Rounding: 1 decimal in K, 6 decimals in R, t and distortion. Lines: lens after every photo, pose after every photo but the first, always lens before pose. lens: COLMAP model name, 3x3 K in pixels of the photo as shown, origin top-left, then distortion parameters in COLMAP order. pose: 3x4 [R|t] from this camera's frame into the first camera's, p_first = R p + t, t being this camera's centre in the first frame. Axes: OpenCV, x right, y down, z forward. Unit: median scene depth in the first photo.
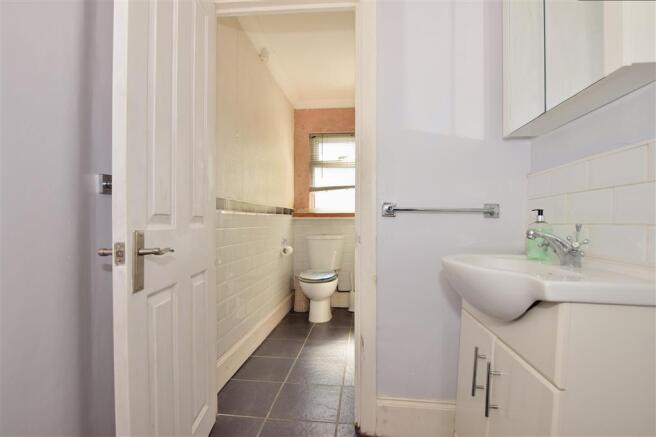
lens RADIAL K [[322.4, 0, 329.0], [0, 322.4, 220.4], [0, 0, 1]] dist [-0.022616, -0.000114]
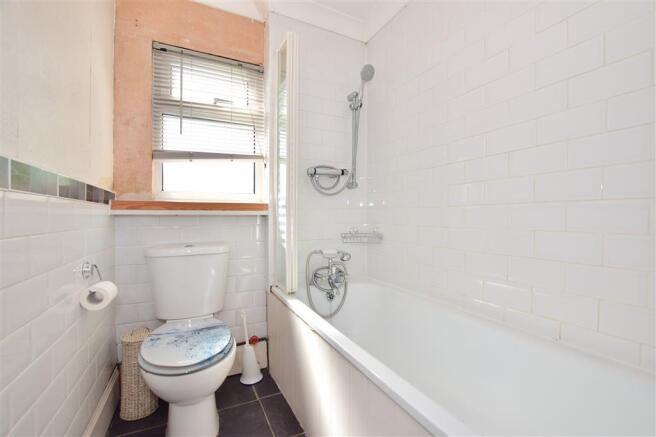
lens RADIAL K [[288.0, 0, 322.6], [0, 288.0, 227.5], [0, 0, 1]] dist [-0.020345, -0.000609]
pose [[0.850234, -0.006340, 0.526367, -0.071151], [-0.011037, 0.999493, 0.029865, 0.000574], [-0.526290, -0.031202, 0.849733, 0.497969]]
